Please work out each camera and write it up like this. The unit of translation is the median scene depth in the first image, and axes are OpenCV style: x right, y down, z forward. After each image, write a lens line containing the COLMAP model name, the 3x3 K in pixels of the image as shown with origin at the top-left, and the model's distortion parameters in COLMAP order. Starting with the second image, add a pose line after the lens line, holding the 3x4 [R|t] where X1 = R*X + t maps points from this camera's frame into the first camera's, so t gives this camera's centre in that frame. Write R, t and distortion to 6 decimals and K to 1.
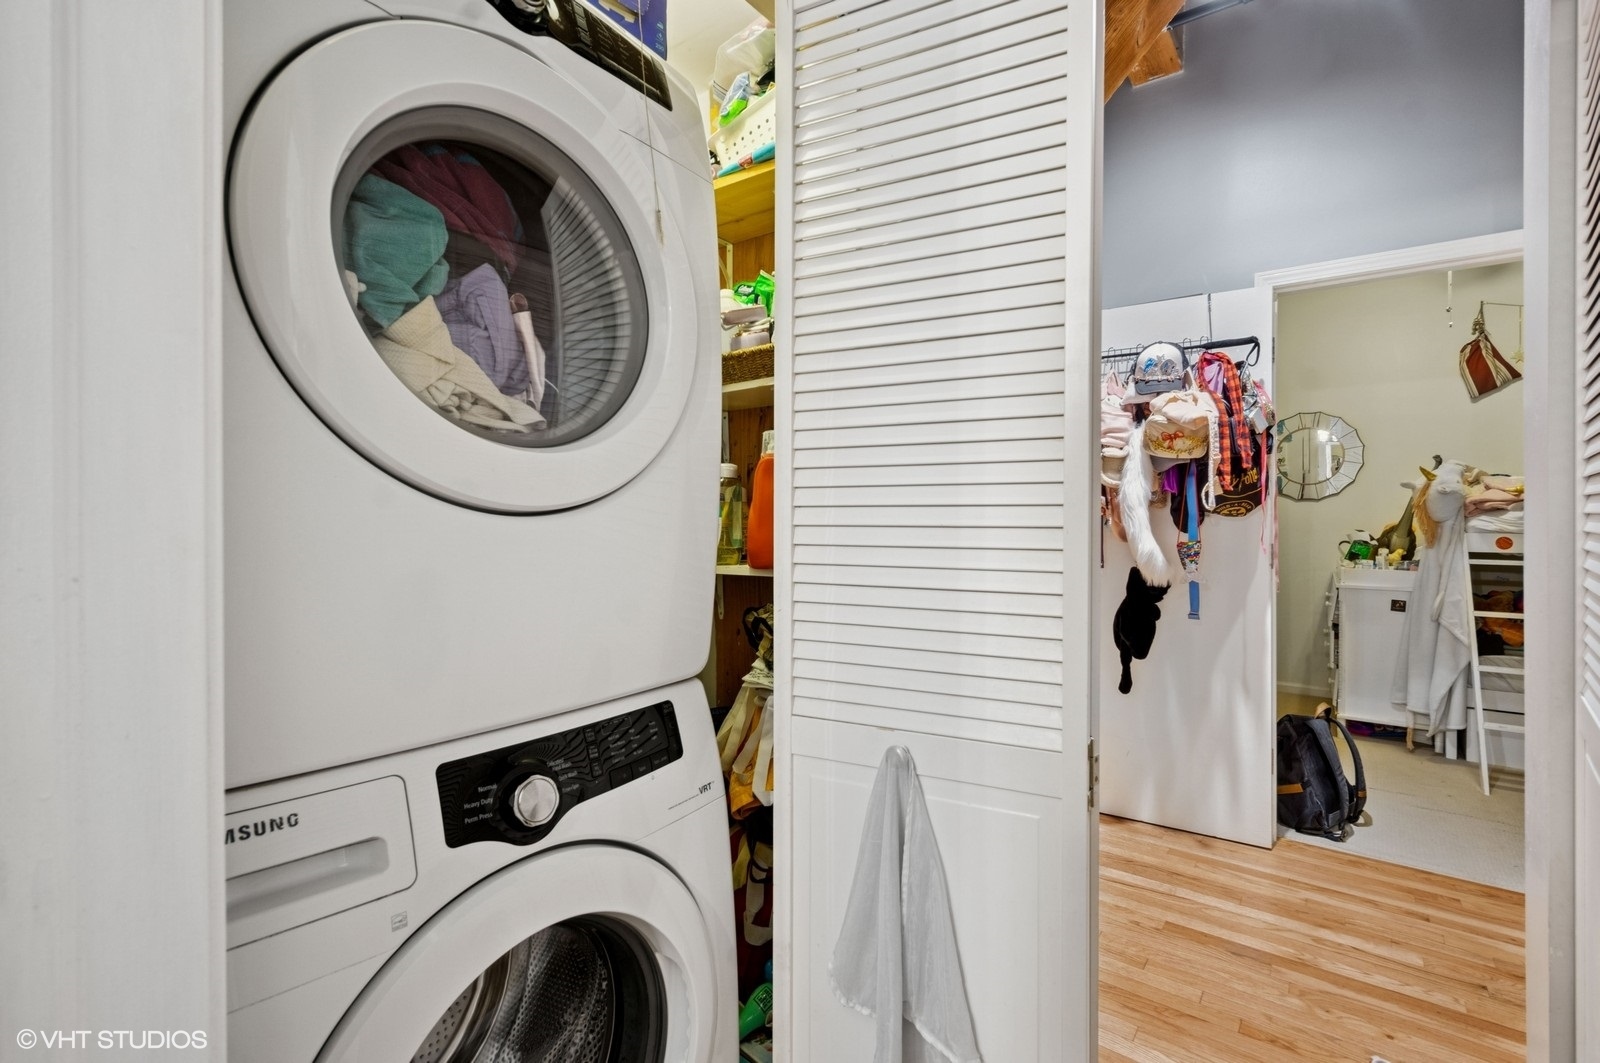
lens RADIAL K [[718.5, 0, 831.6], [0, 718.5, 521.5], [0, 0, 1]] dist [0.007981, -0.000017]
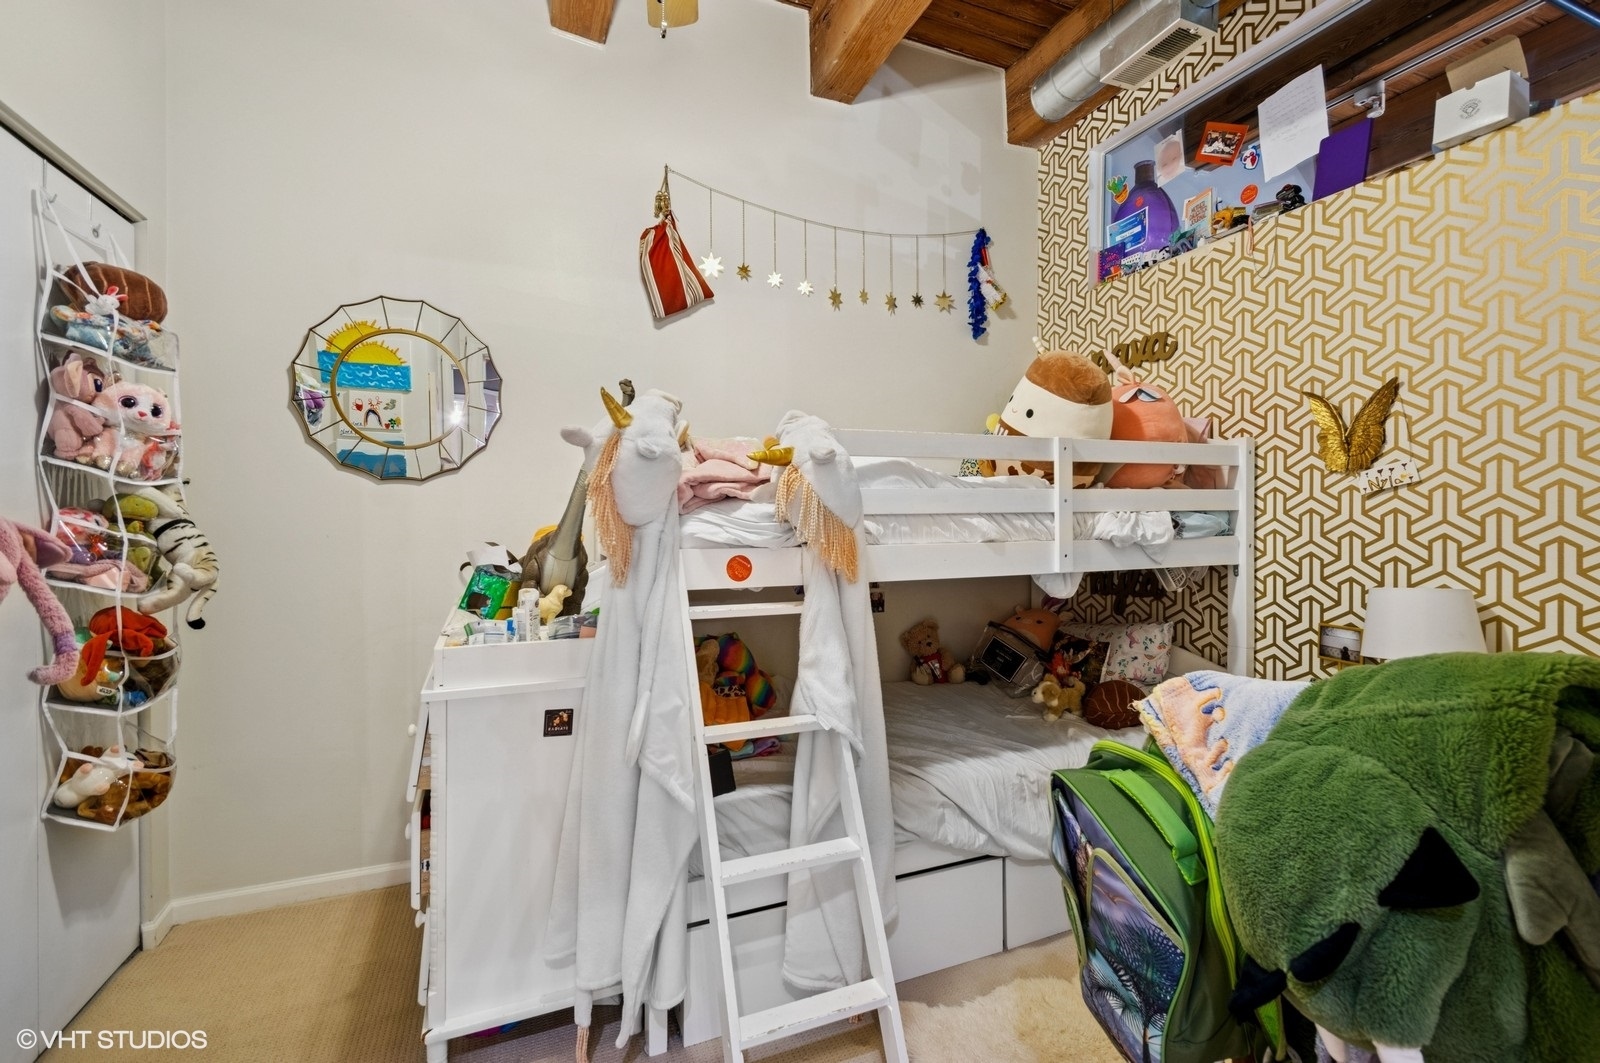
lens RADIAL K [[718.5, 0, 831.6], [0, 718.5, 521.5], [0, 0, 1]] dist [0.007981, -0.000017]
pose [[0.514492, -0.005923, 0.857475, 0.514294], [0.006725, 0.999973, 0.002872, -0.002363], [-0.857469, 0.004289, 0.514518, 0.655358]]
